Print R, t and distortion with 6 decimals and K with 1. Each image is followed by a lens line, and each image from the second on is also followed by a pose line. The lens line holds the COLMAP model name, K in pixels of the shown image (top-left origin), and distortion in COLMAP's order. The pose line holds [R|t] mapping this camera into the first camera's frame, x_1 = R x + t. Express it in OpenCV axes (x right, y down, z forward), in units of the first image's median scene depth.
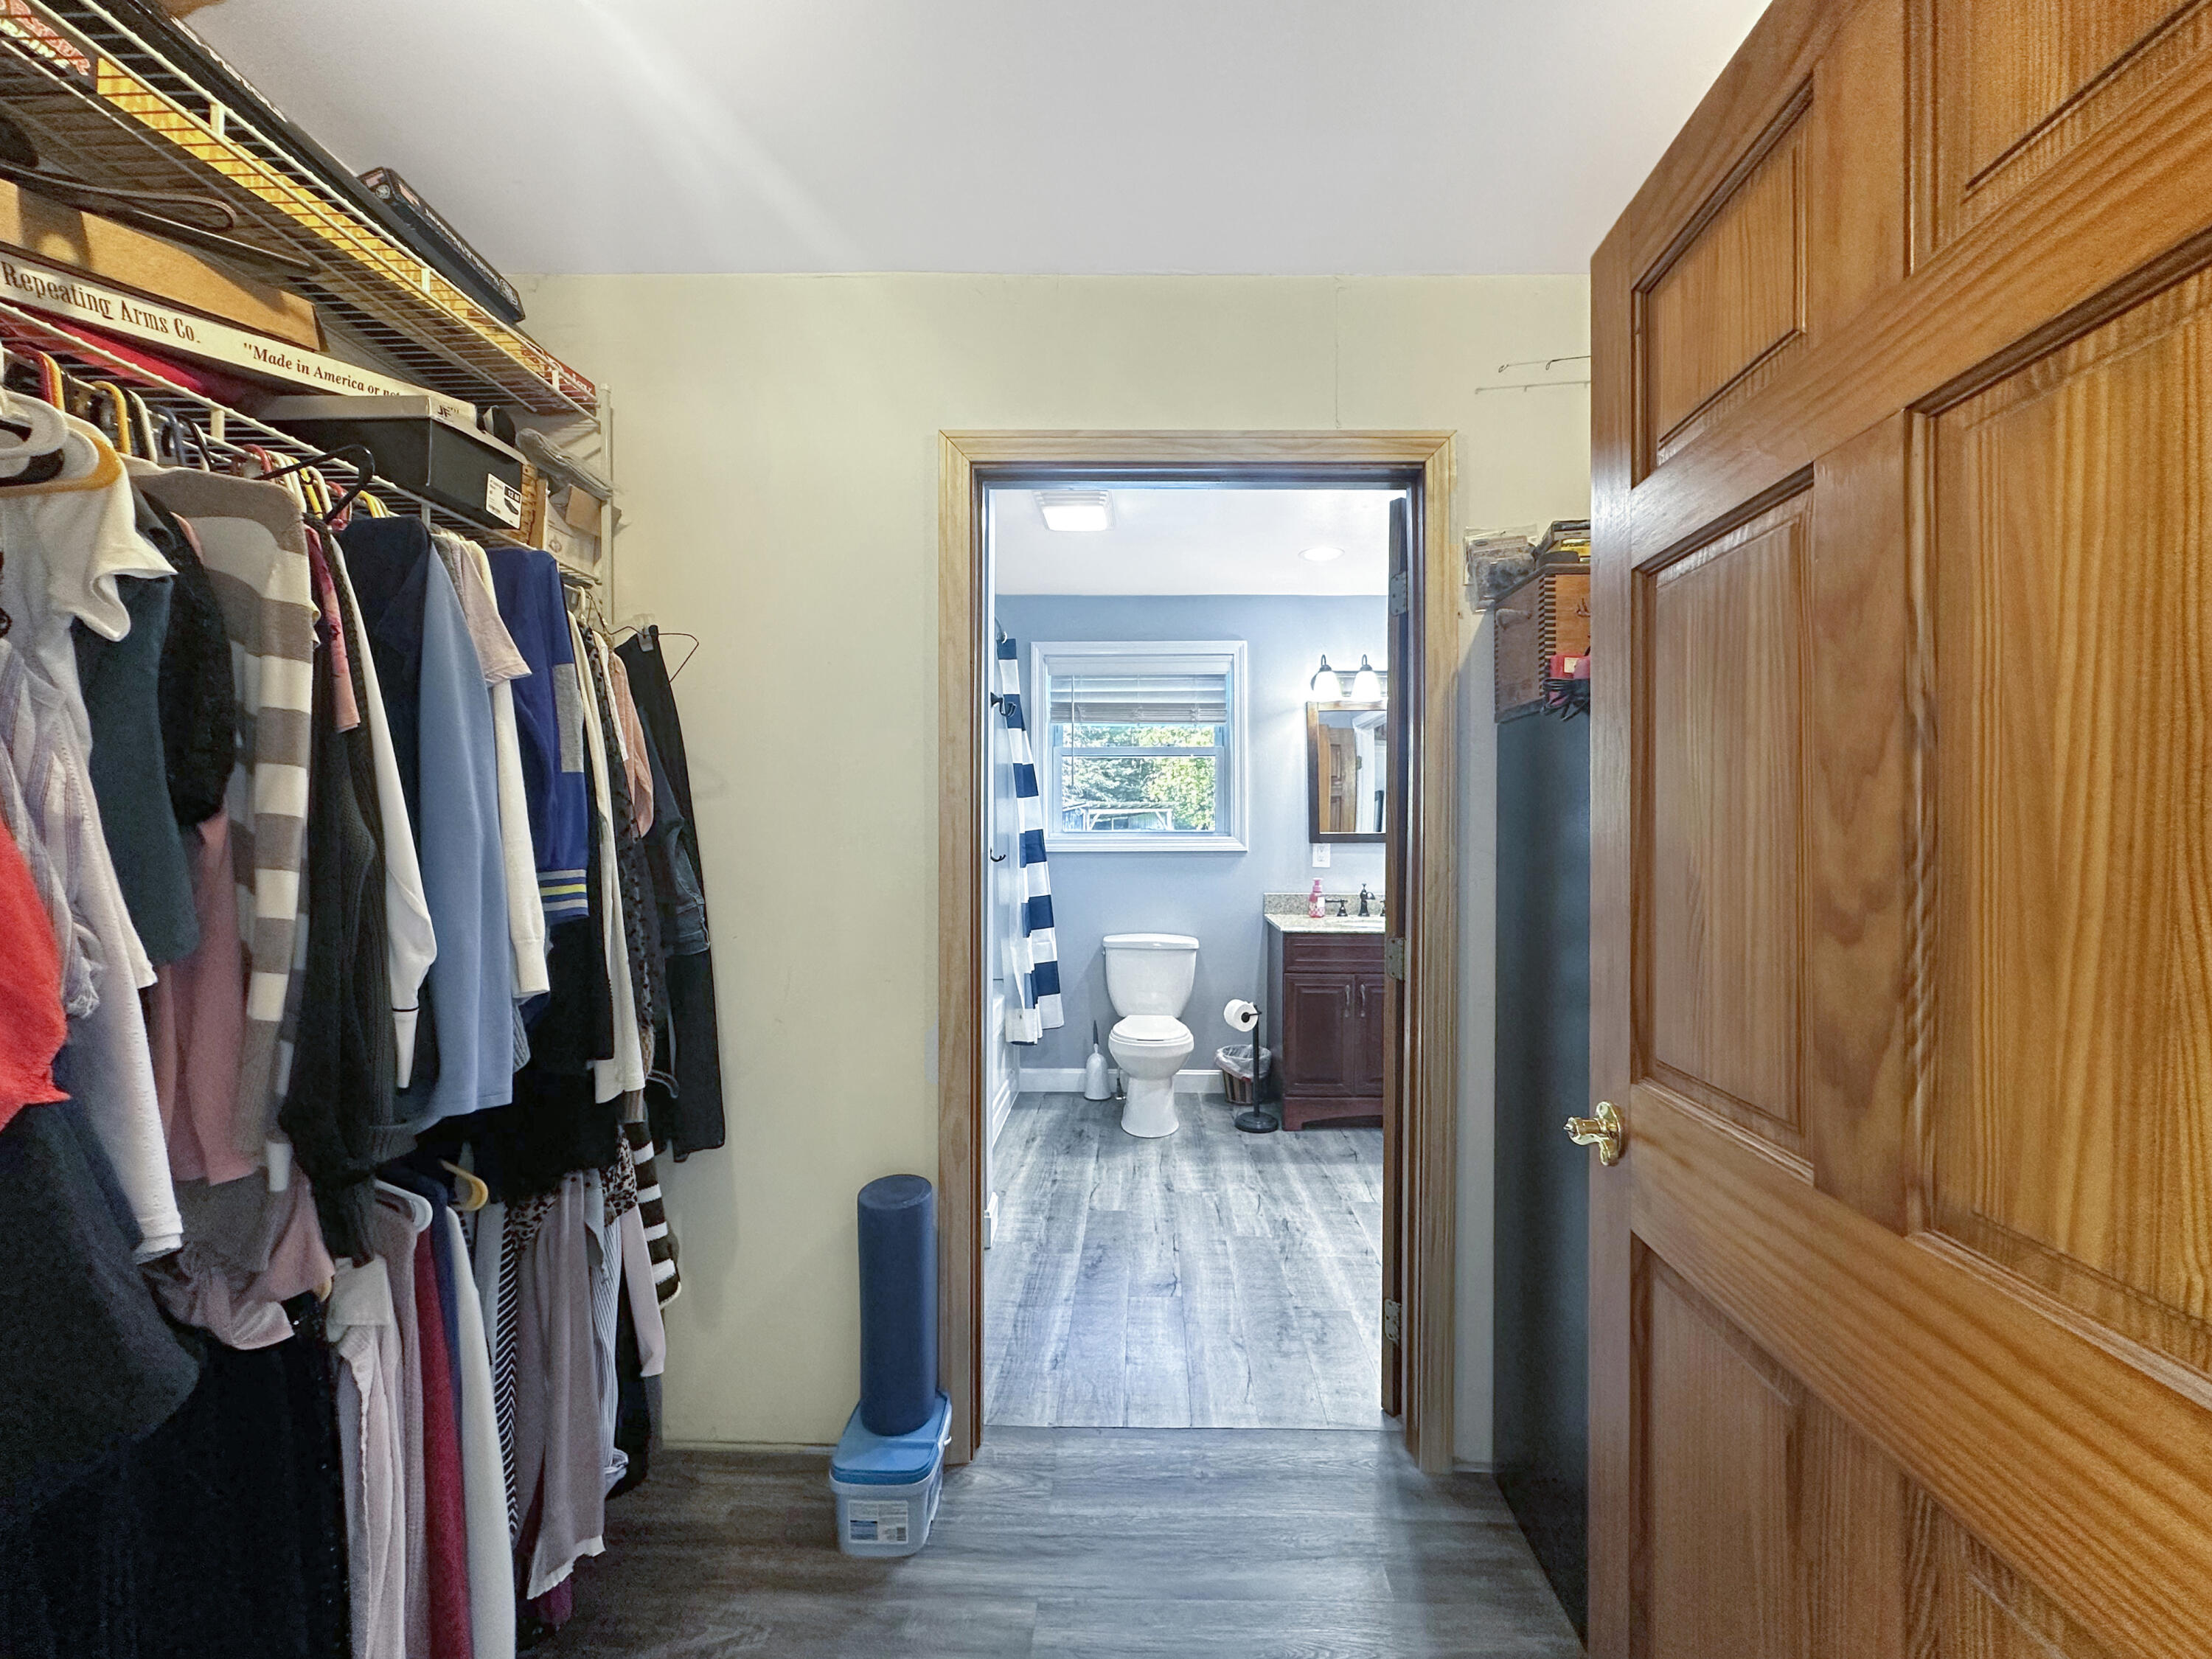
lens RADIAL K [[886.5, 0, 1117.0], [0, 886.5, 830.1], [0, 0, 1]] dist [-0.006602, -0.000208]
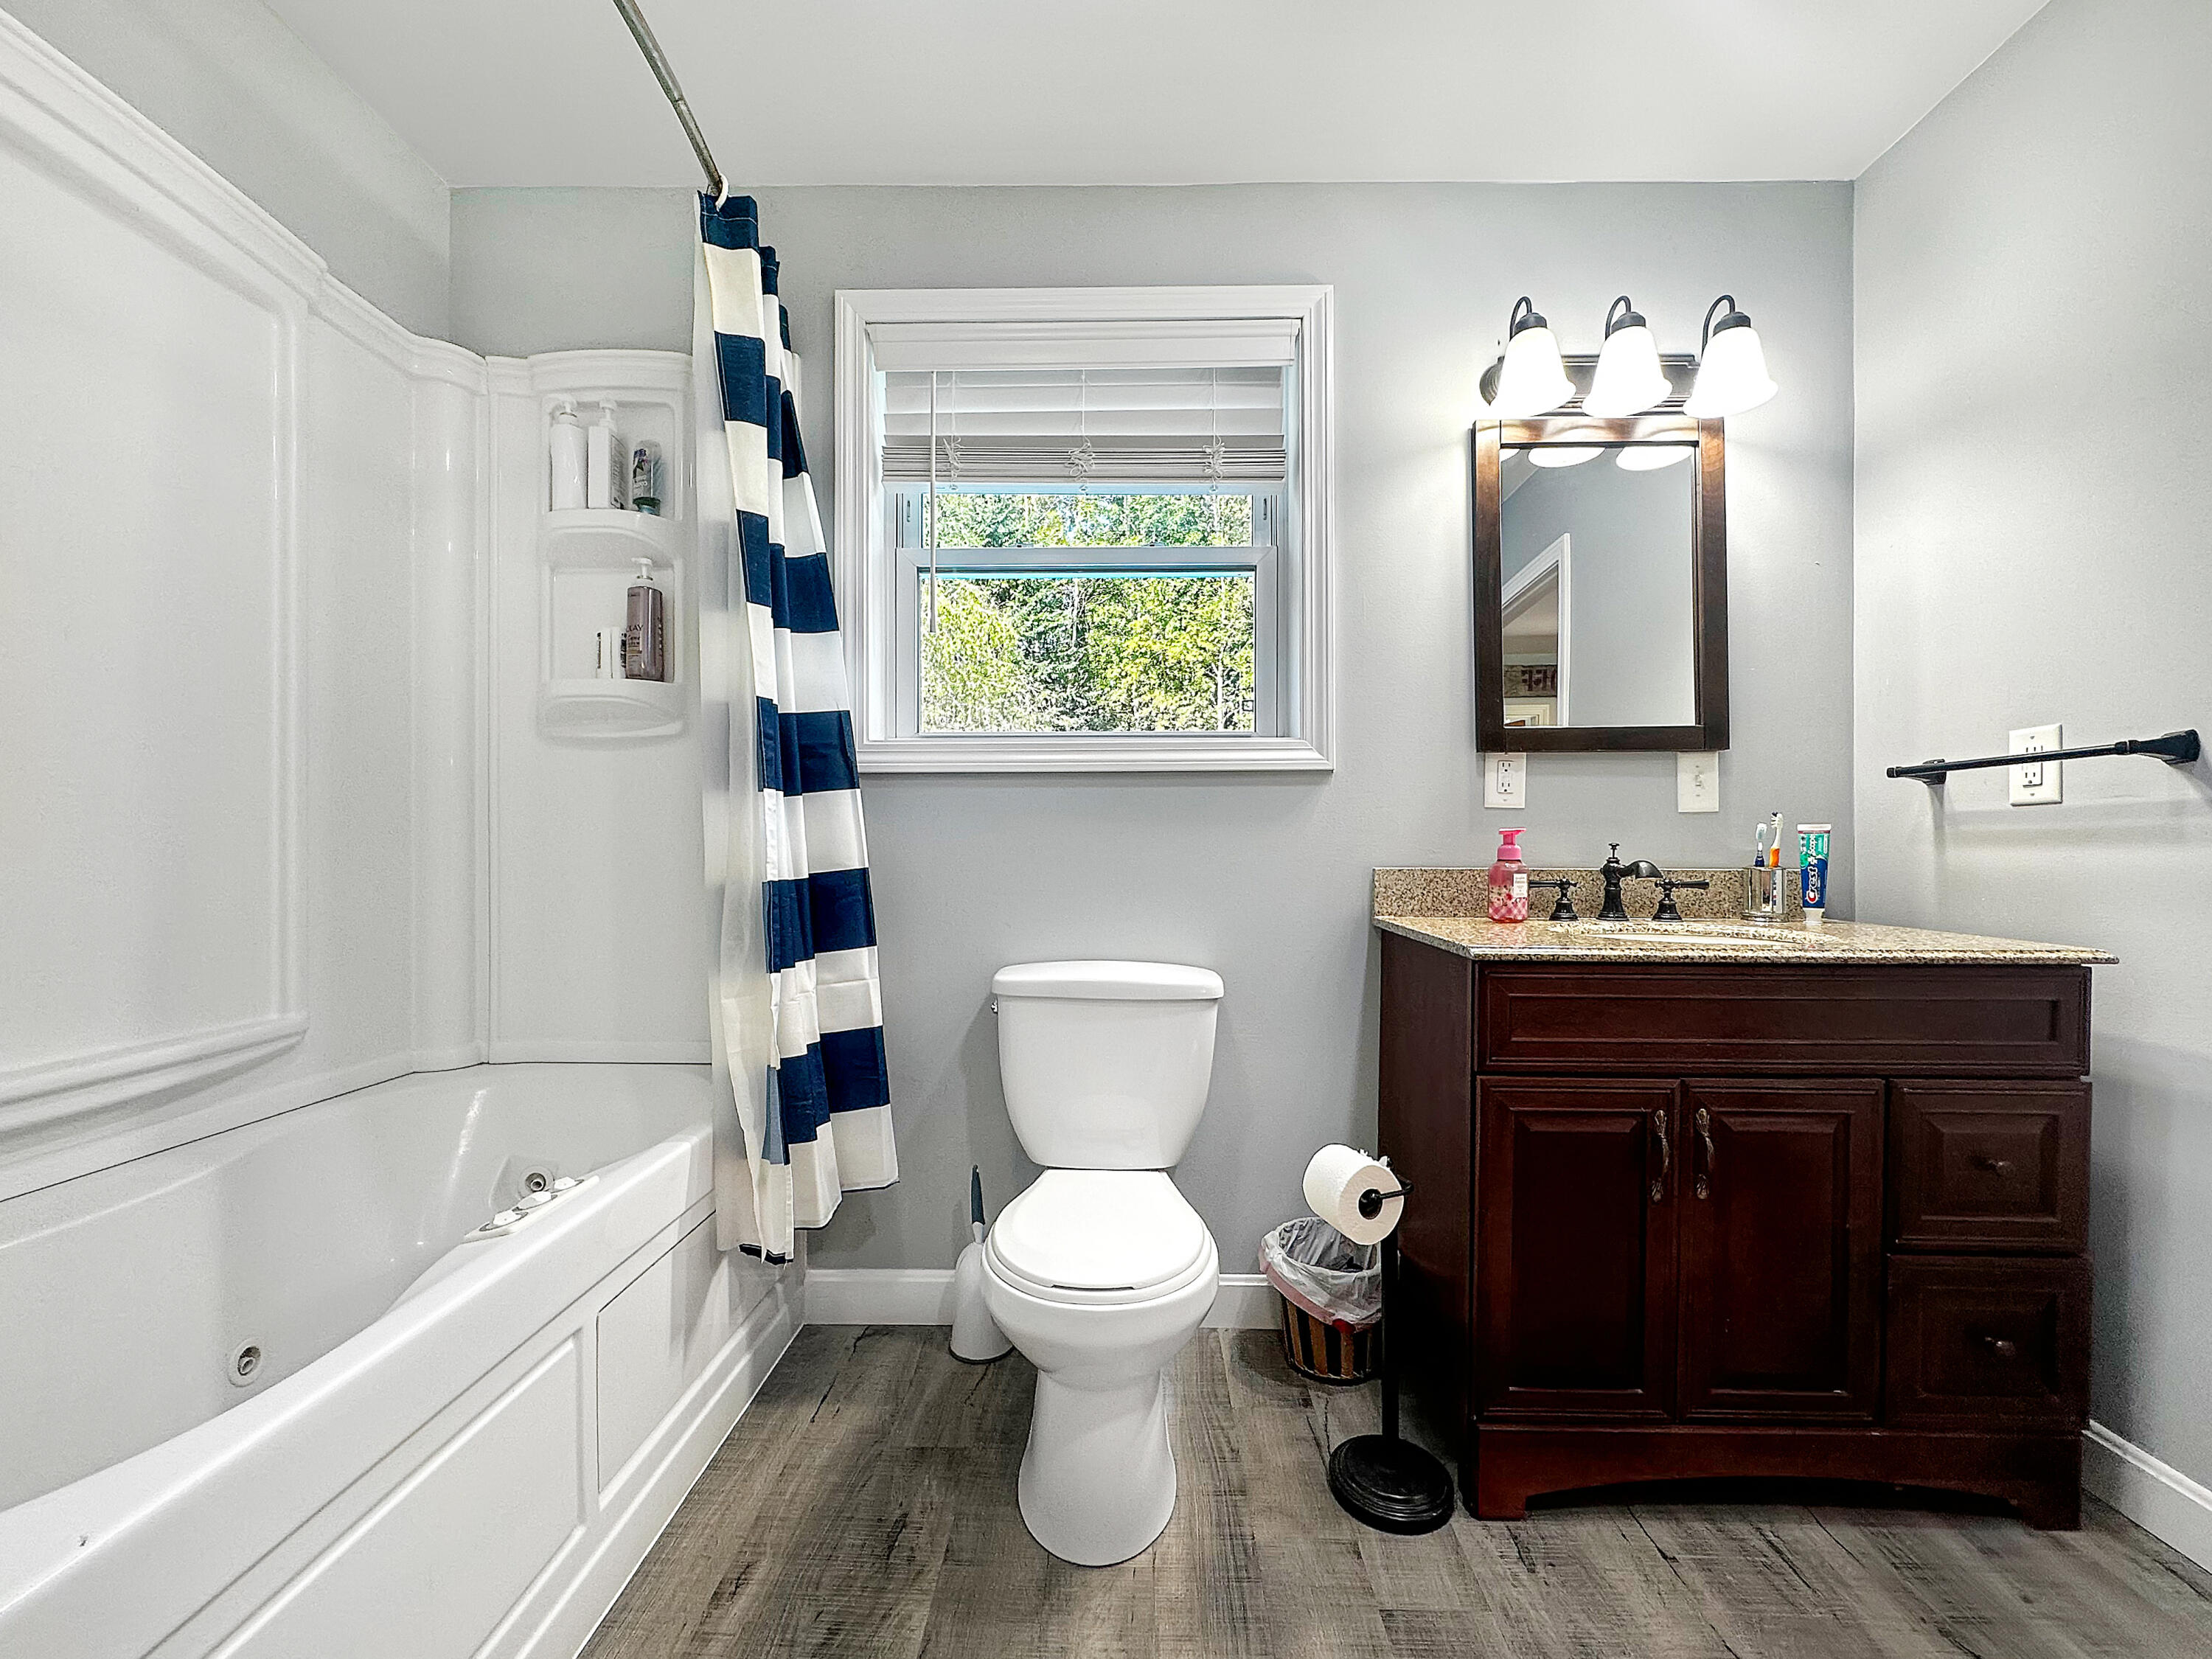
lens RADIAL K [[886.5, 0, 1109.8], [0, 886.5, 852.1], [0, 0, 1]] dist [-0.006602, -0.000208]
pose [[0.999939, 0.002407, 0.010806, 0.035278], [-0.002359, 0.999987, -0.004412, 0.068653], [-0.010816, 0.004386, 0.999932, 0.594793]]
